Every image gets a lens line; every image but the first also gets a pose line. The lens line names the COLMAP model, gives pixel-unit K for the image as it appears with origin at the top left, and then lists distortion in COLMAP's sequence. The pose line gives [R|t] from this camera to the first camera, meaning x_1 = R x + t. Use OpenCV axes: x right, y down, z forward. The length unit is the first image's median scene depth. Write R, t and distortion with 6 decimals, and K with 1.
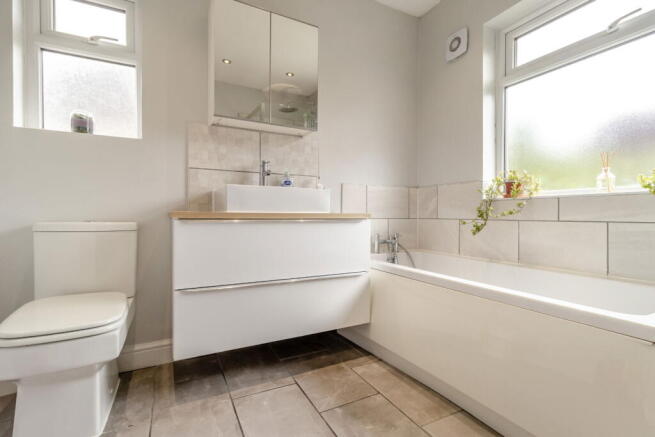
lens RADIAL K [[306.4, 0, 329.4], [0, 306.4, 217.5], [0, 0, 1]] dist [0.000747, -0.000303]
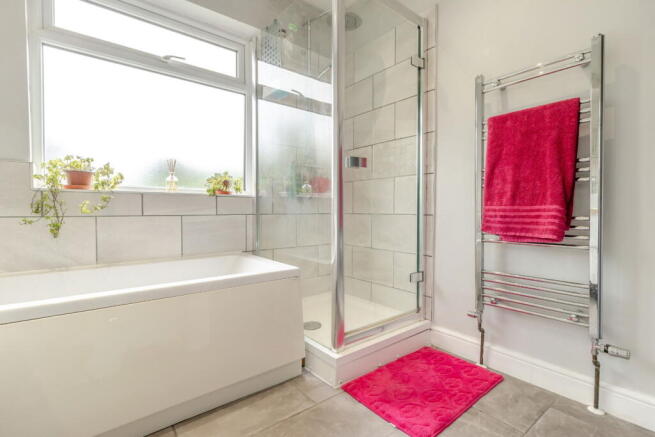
lens RADIAL K [[306.4, 0, 329.4], [0, 306.4, 217.5], [0, 0, 1]] dist [0.000747, -0.000303]
pose [[-0.178007, -0.030991, 0.983541, -0.415264], [0.008458, 0.999419, 0.033022, -0.012283], [-0.983993, 0.014197, -0.177641, 0.553550]]
